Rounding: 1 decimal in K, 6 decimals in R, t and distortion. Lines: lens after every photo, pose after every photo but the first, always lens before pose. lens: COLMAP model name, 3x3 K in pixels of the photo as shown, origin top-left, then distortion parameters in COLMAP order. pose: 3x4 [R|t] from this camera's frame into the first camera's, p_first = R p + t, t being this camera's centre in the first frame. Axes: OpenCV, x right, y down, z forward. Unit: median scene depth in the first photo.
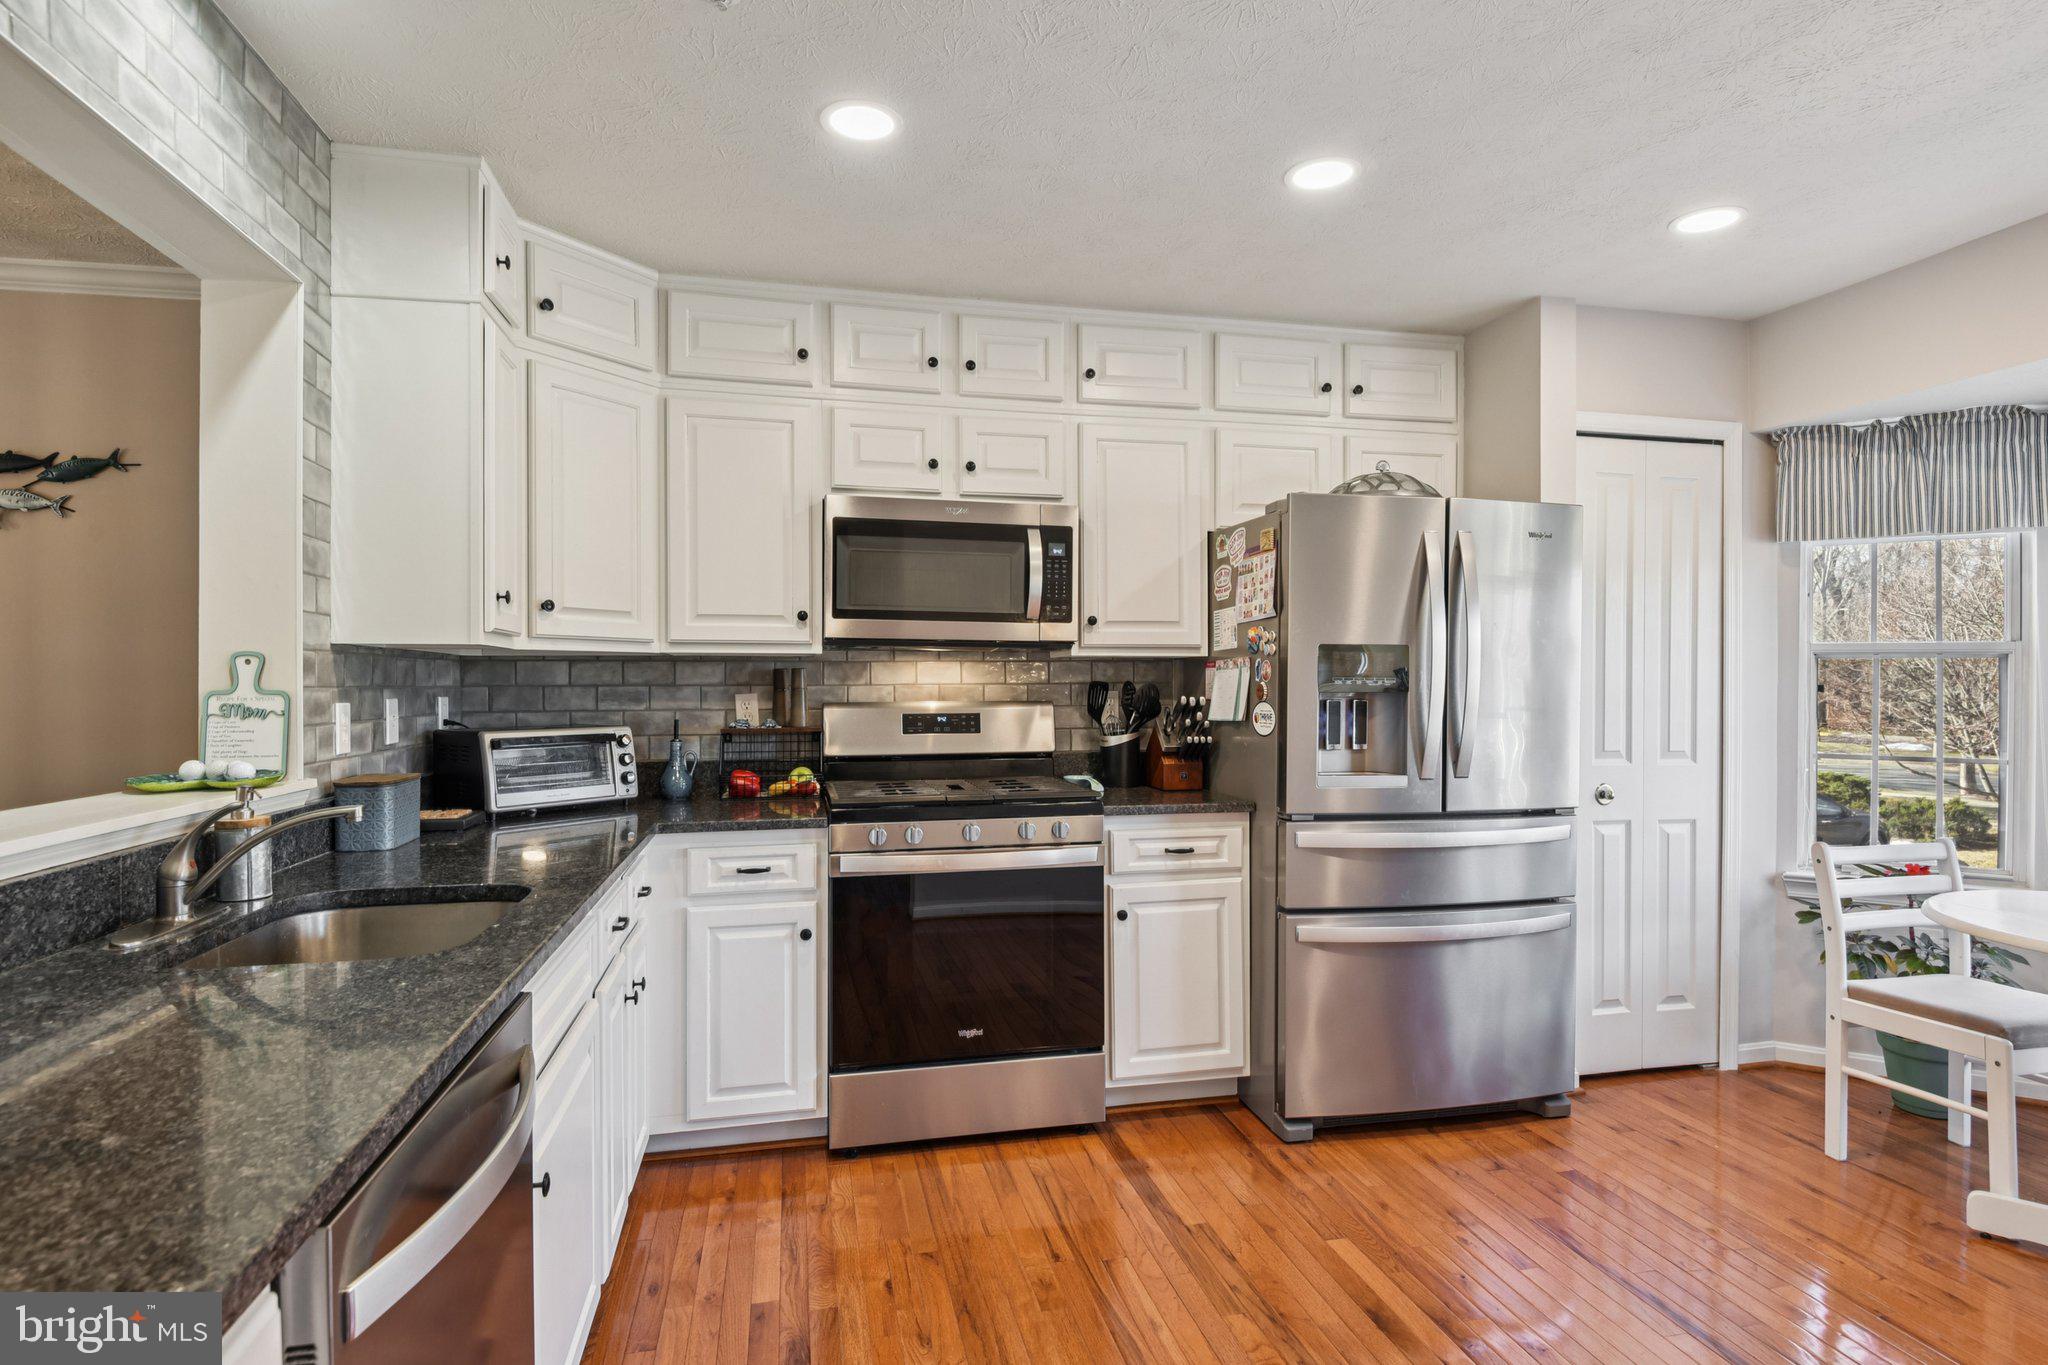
lens RADIAL K [[1038.5, 0, 1033.0], [0, 1038.5, 688.1], [0, 0, 1]] dist [-0.000041, -0.000321]
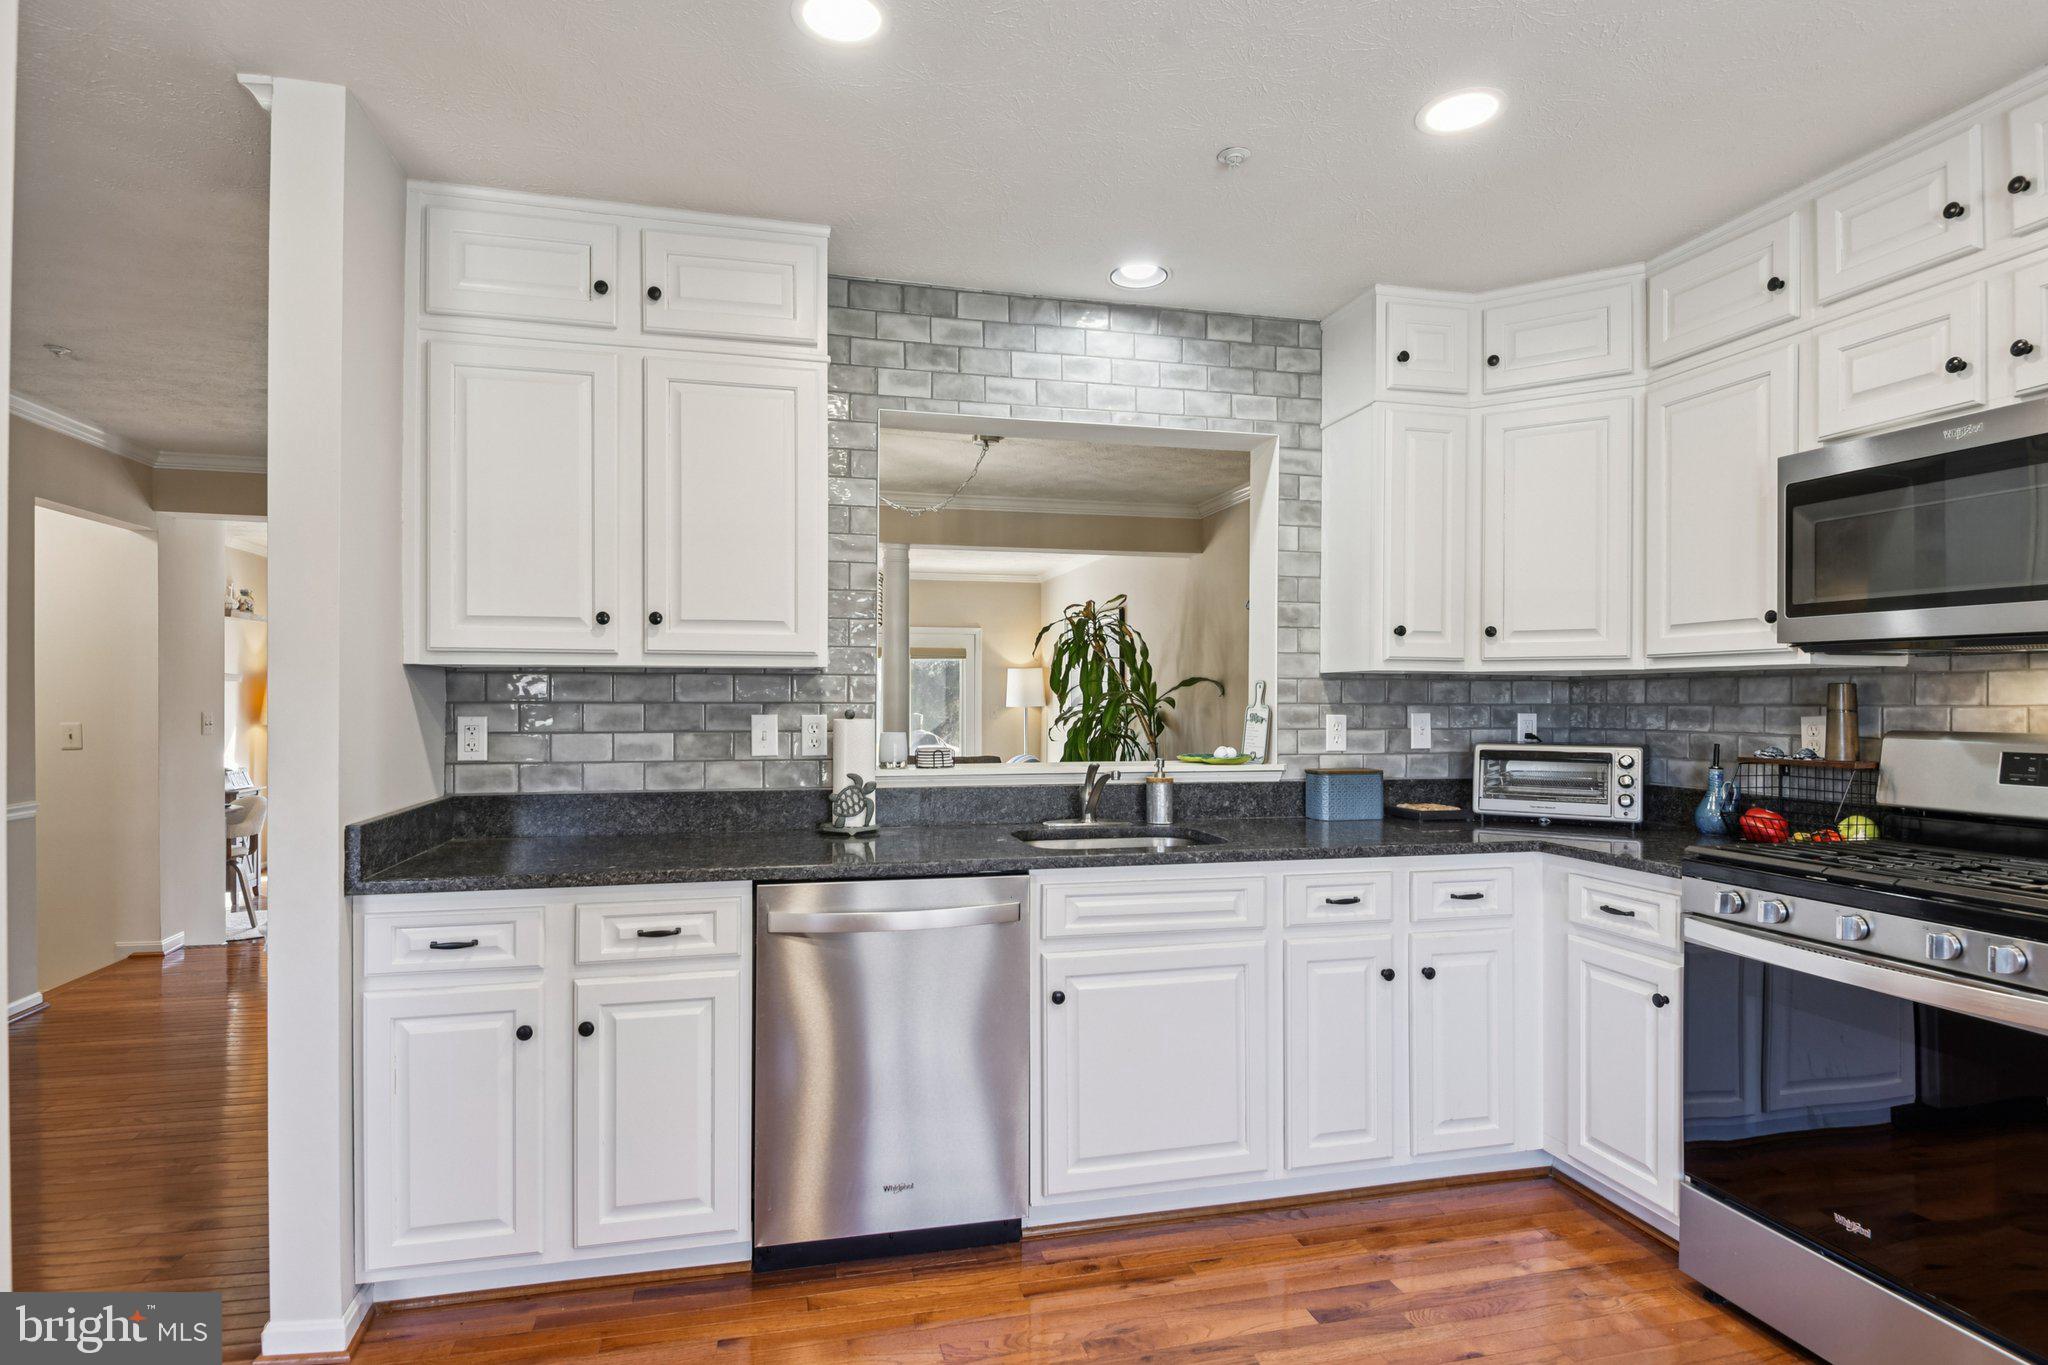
lens RADIAL K [[1042.7, 0, 1019.7], [0, 1042.7, 702.1], [0, 0, 1]] dist [0.027720, -0.035590]
pose [[0.000317, 0.002744, -0.999996, 0.559732], [-0.008886, 0.999957, 0.002742, -0.002308], [0.999960, 0.008885, 0.000342, 0.423291]]
